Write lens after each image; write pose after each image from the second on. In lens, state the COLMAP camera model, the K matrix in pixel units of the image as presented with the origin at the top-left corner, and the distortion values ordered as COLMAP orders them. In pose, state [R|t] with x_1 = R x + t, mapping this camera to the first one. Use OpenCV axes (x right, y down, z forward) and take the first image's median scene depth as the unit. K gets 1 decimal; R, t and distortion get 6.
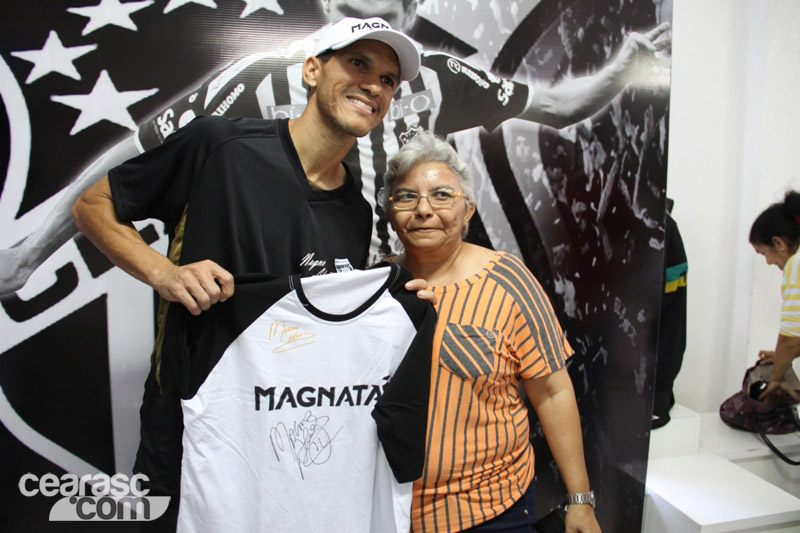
lens RADIAL K [[651.1, 0, 405.5], [0, 651.1, 270.7], [0, 0, 1]] dist [-0.178734, 0.112668]
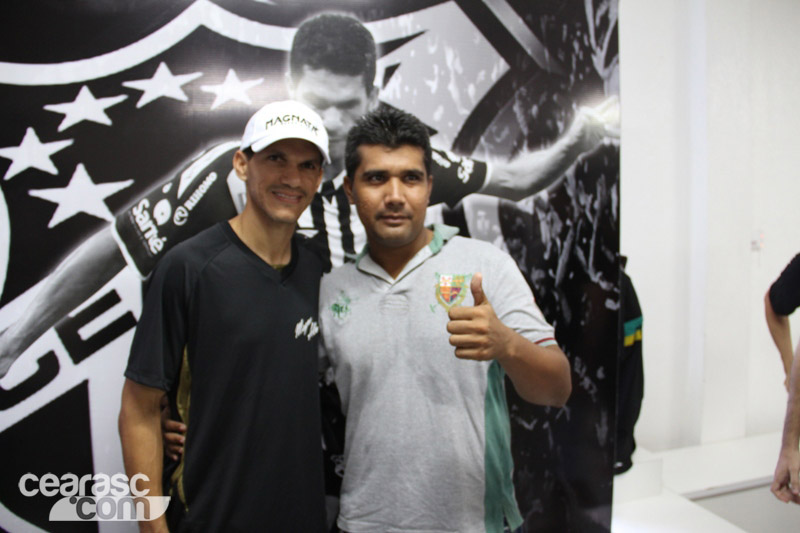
lens RADIAL K [[651.1, 0, 405.3], [0, 651.1, 268.3], [0, 0, 1]] dist [-0.178734, 0.112668]
pose [[0.997960, -0.030173, 0.056265, -0.007269], [0.032640, 0.998522, -0.043456, -0.073620], [-0.054871, 0.045204, 0.997470, -0.049403]]
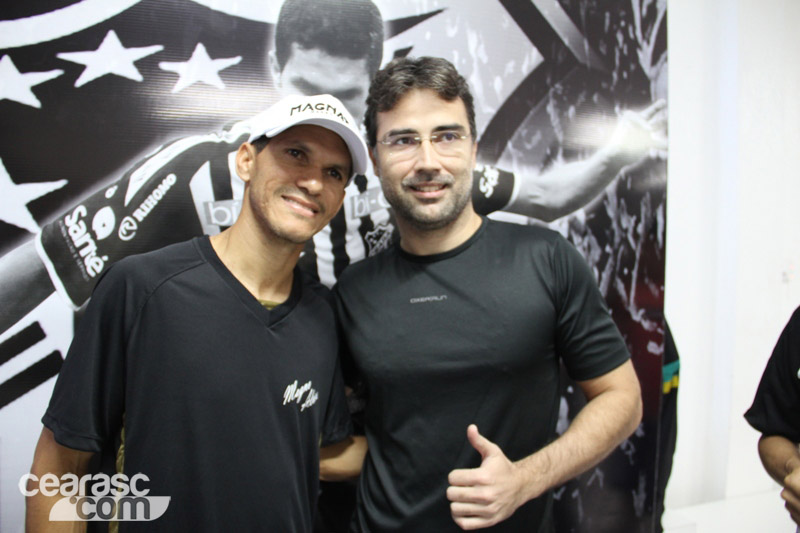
lens RADIAL K [[651.1, 0, 404.8], [0, 651.1, 264.1], [0, 0, 1]] dist [-0.178734, 0.112668]
pose [[0.996021, -0.003934, 0.089030, -0.032052], [0.010988, 0.996823, -0.078886, -0.101377], [-0.088437, 0.079550, 0.992900, 0.160752]]
